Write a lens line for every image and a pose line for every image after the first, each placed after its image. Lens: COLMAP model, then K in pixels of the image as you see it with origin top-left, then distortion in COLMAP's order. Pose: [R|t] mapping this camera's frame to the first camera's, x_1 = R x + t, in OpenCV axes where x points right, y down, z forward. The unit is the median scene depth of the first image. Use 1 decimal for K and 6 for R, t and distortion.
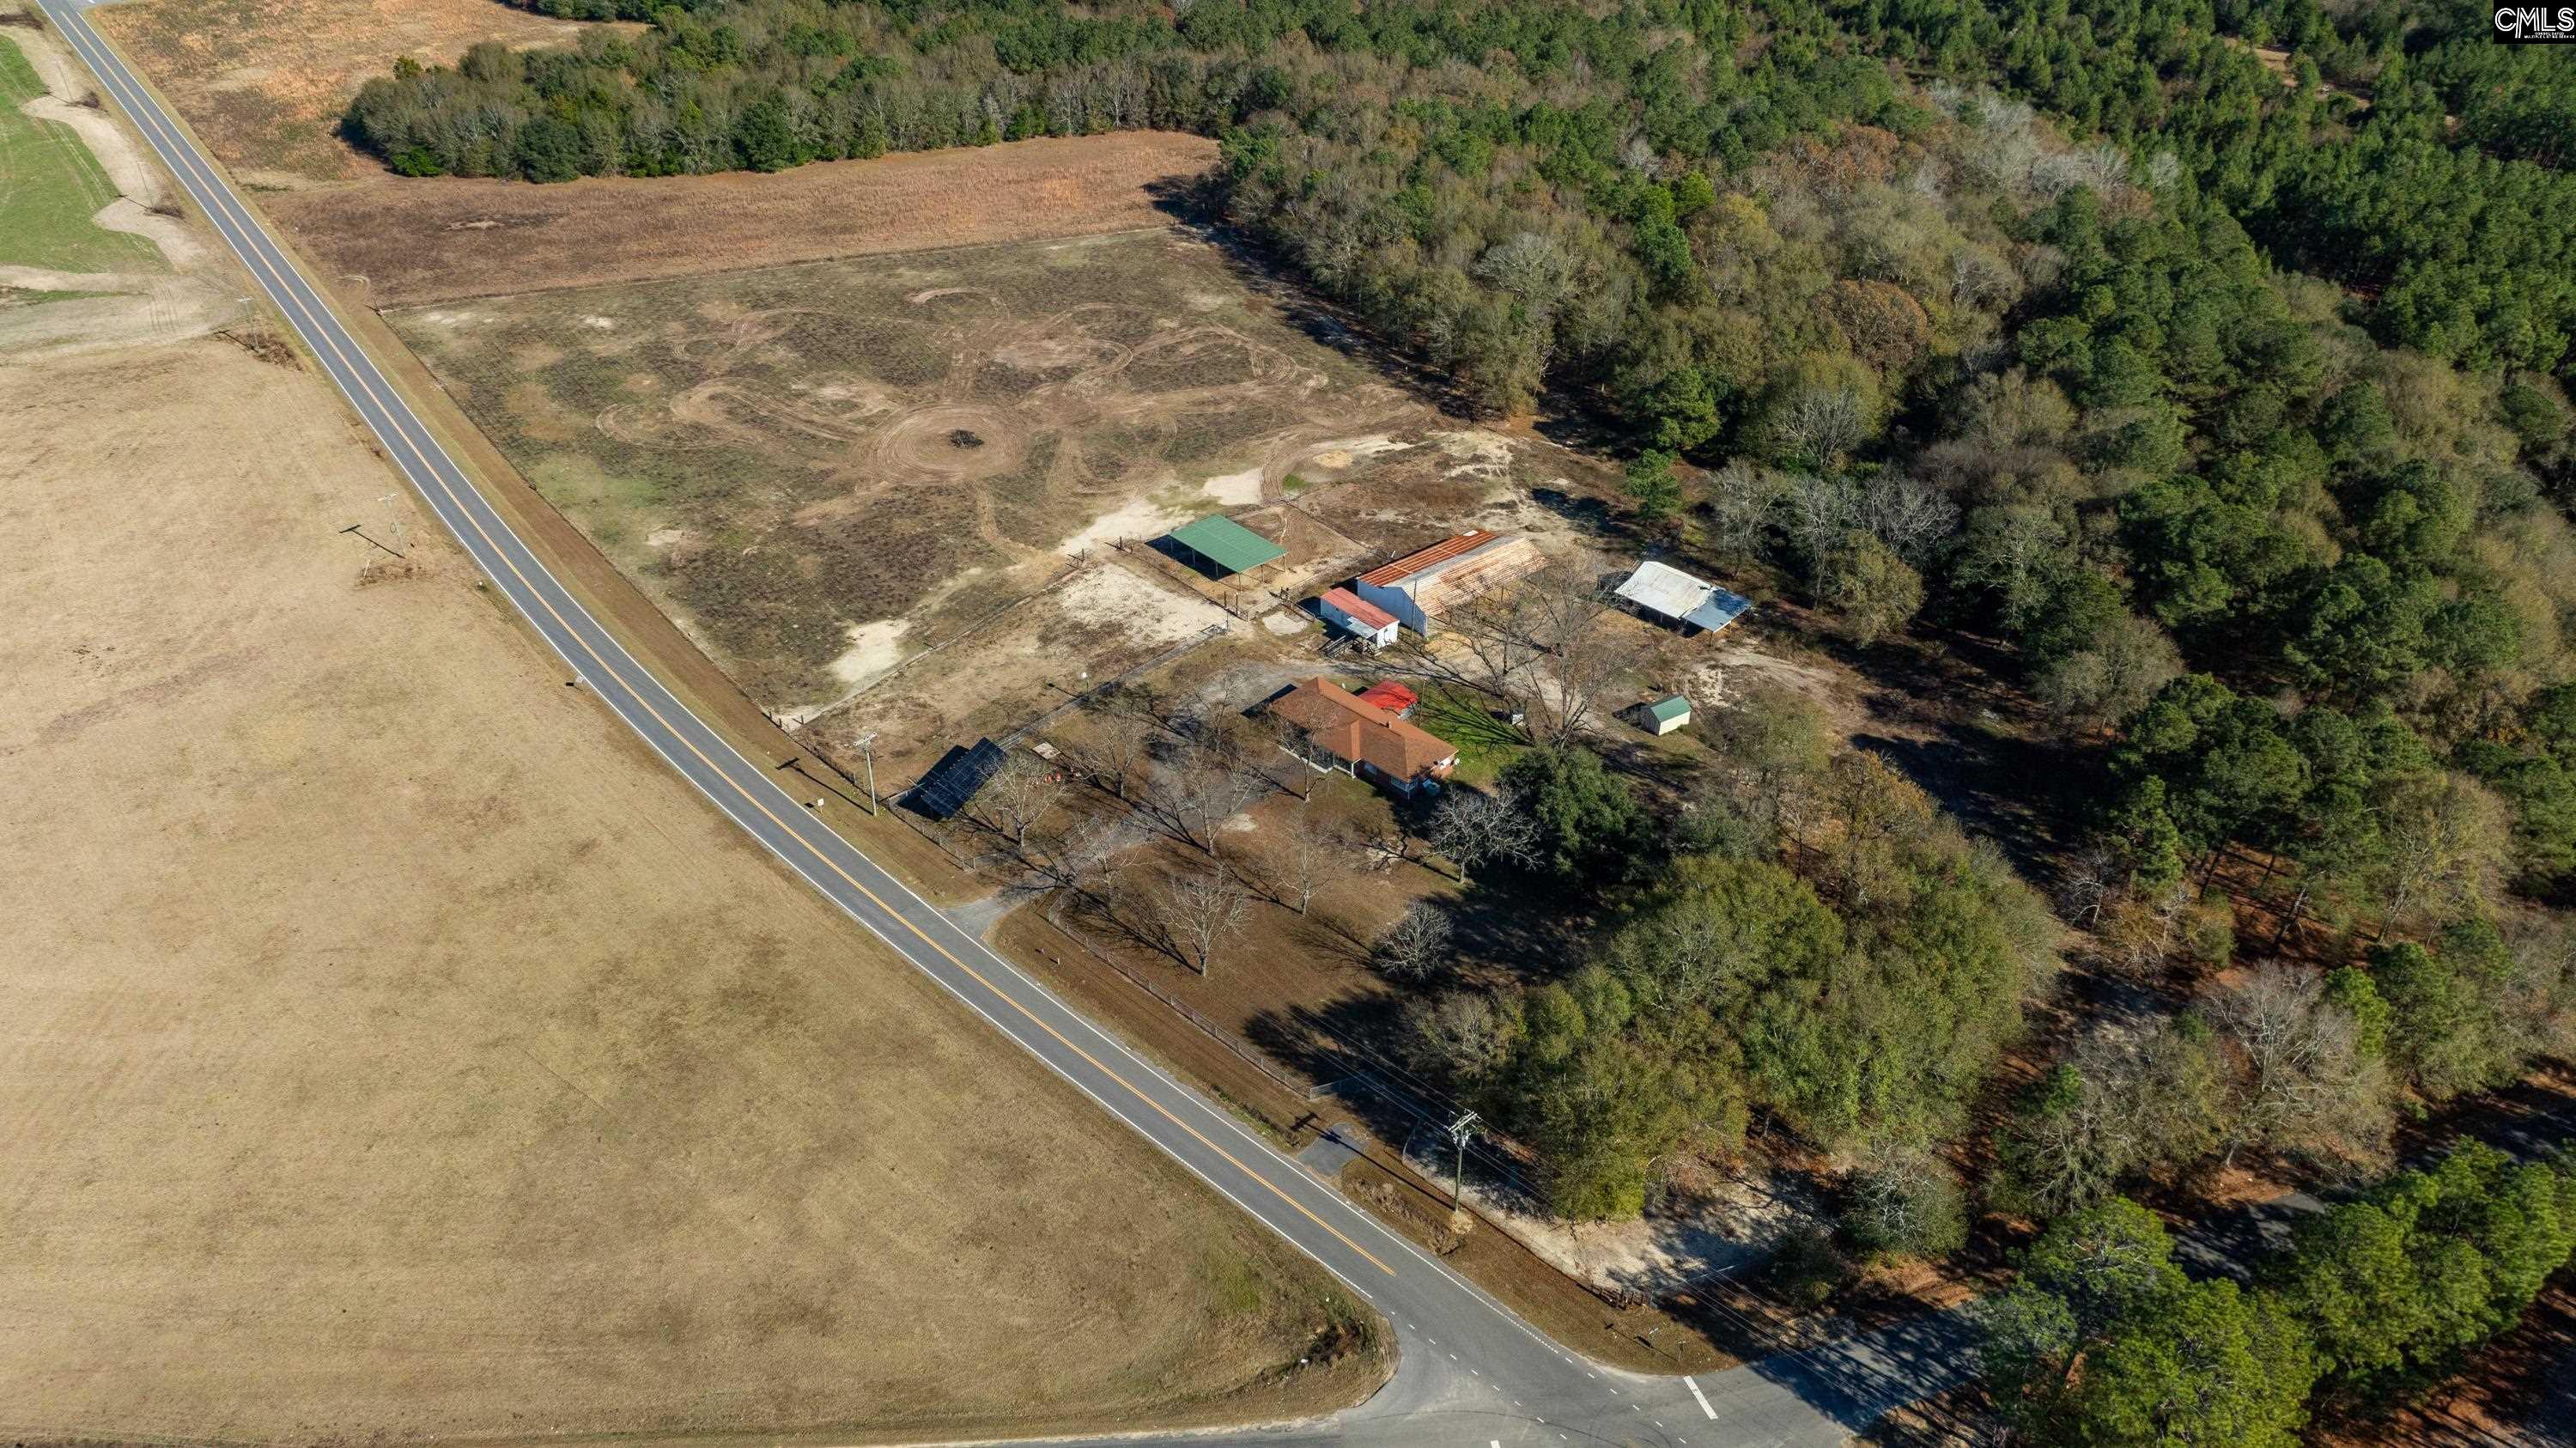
lens RADIAL K [[1818.8, 0, 1283.6], [0, 1818.8, 716.4], [0, 0, 1]] dist [-0.033918, 0.031867]
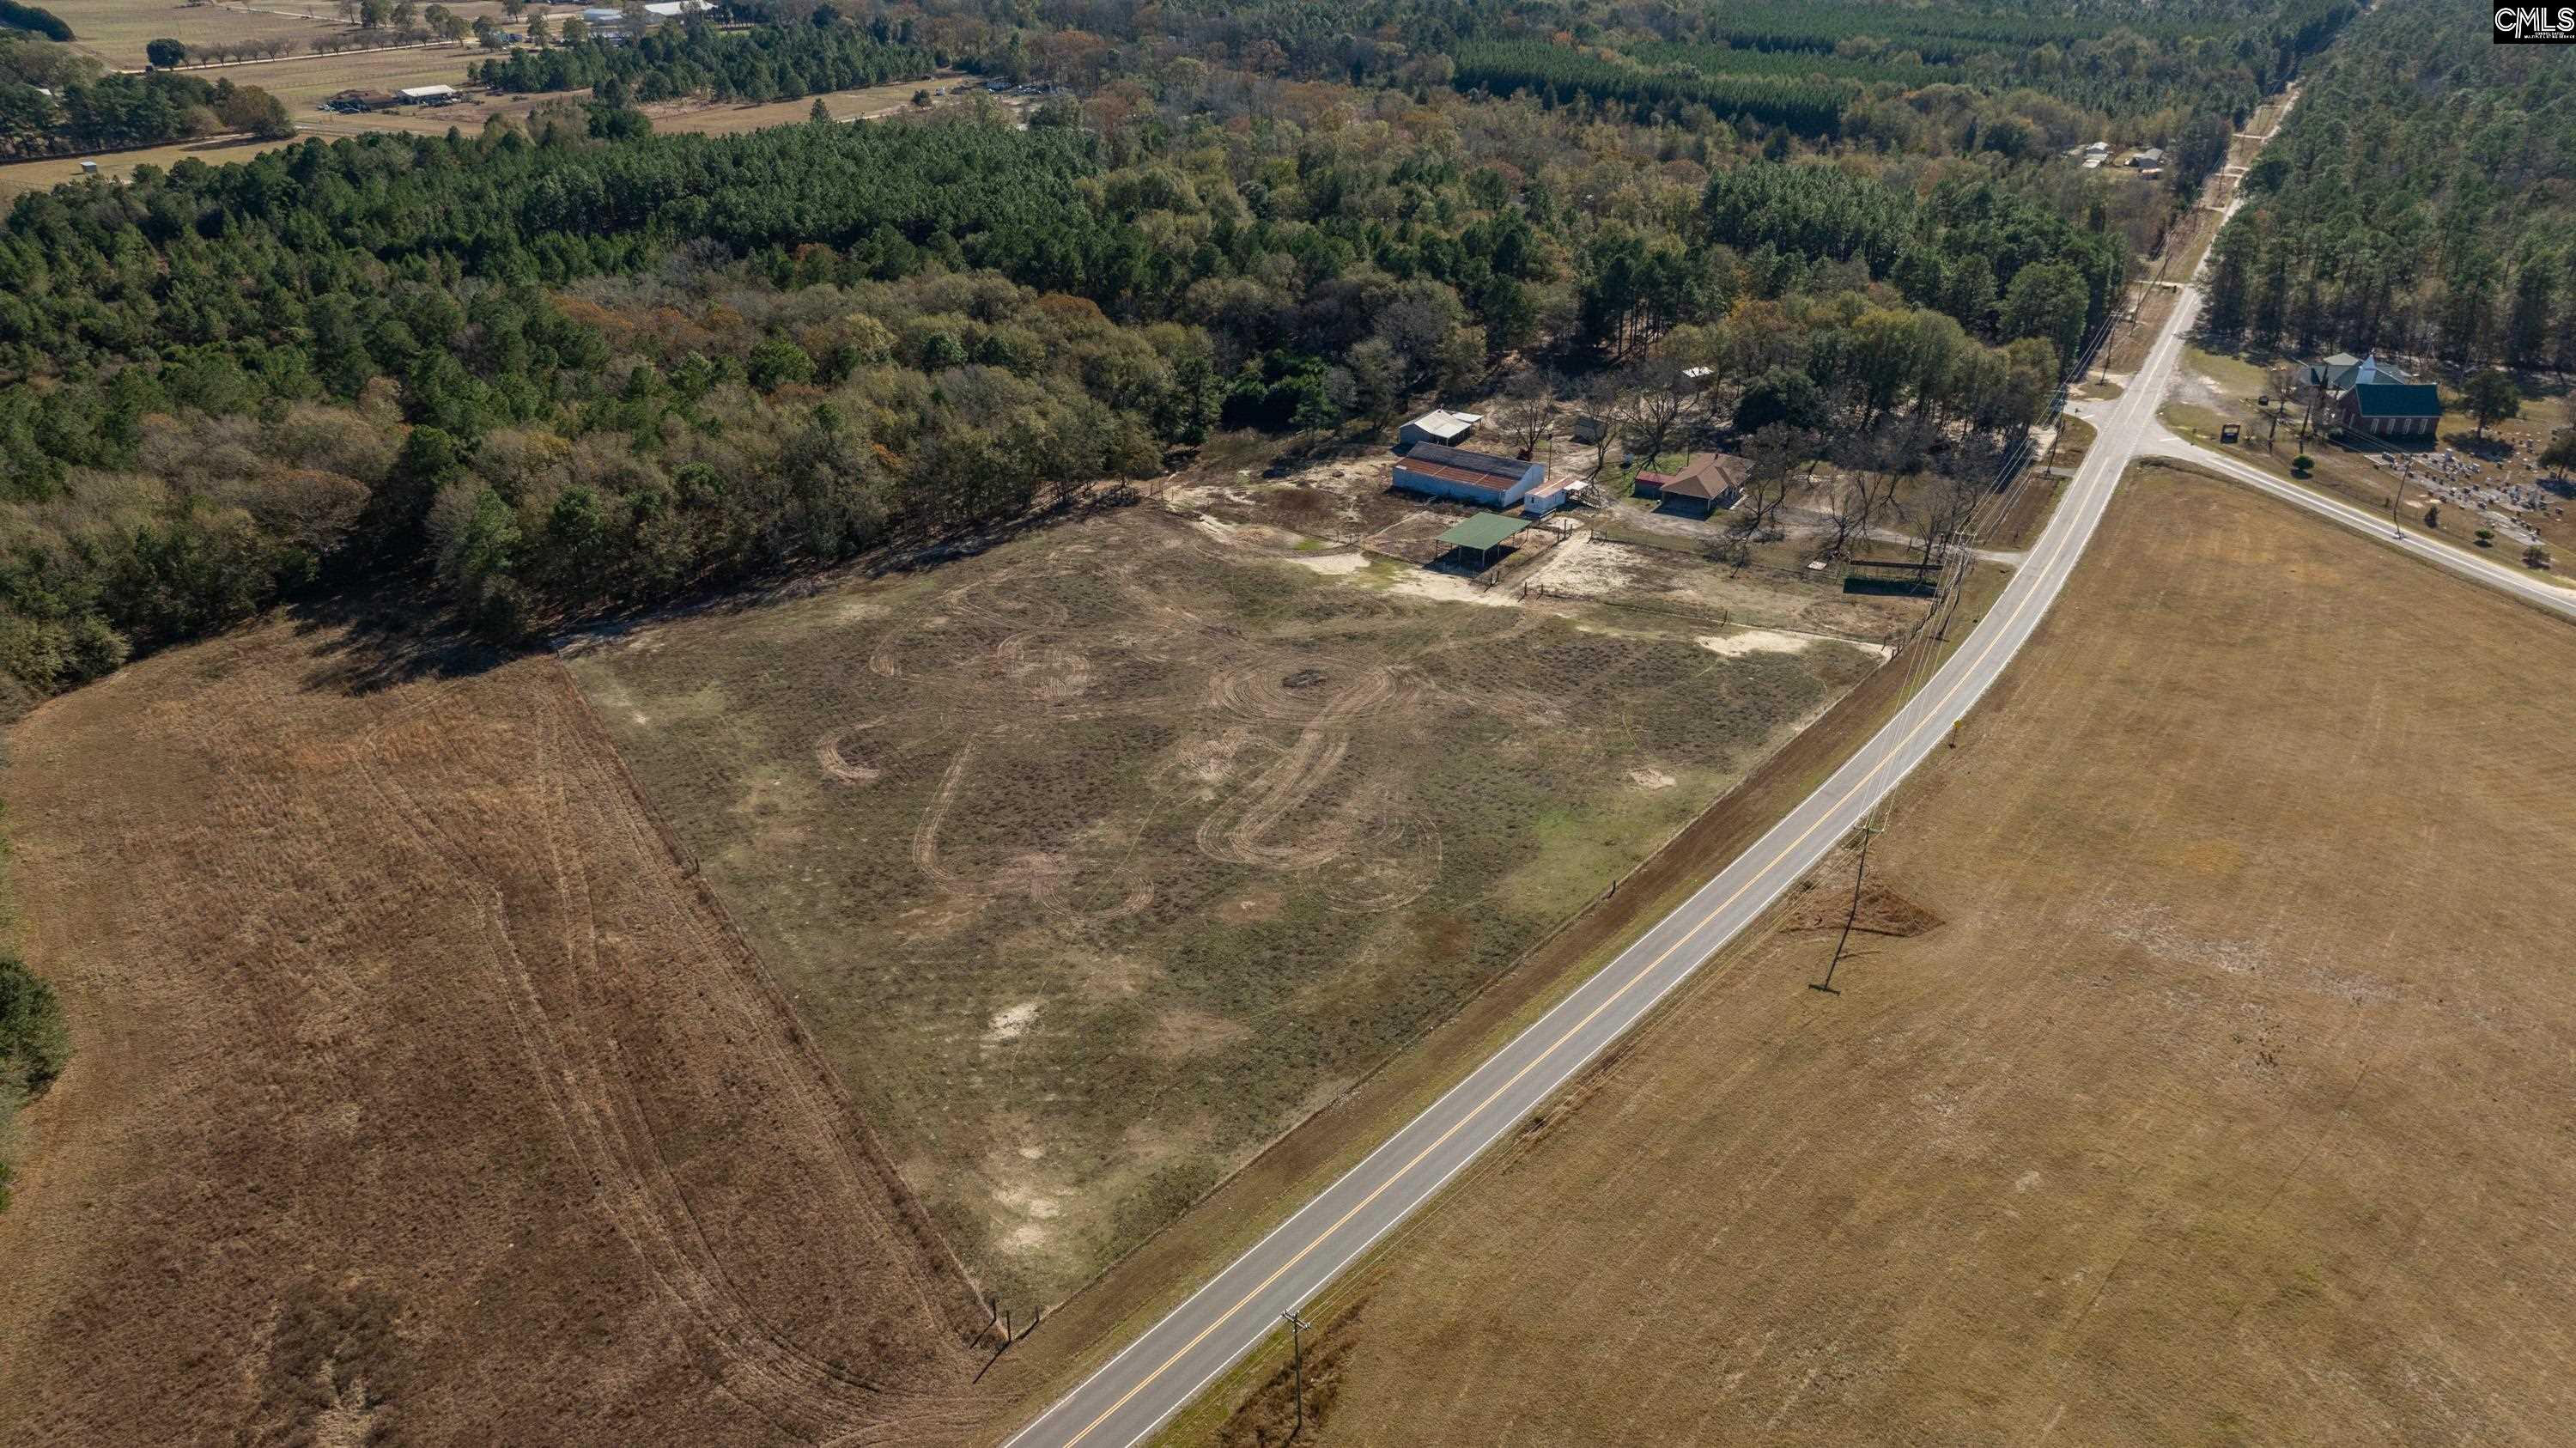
lens RADIAL K [[1818.8, 0, 1297.0], [0, 1818.8, 722.4], [0, 0, 1]] dist [-0.033918, 0.031867]
pose [[-0.217509, -0.434932, 0.873799, -1.081471], [0.548518, 0.686029, 0.478009, -0.638964], [-0.807352, 0.583265, 0.089351, 1.101817]]
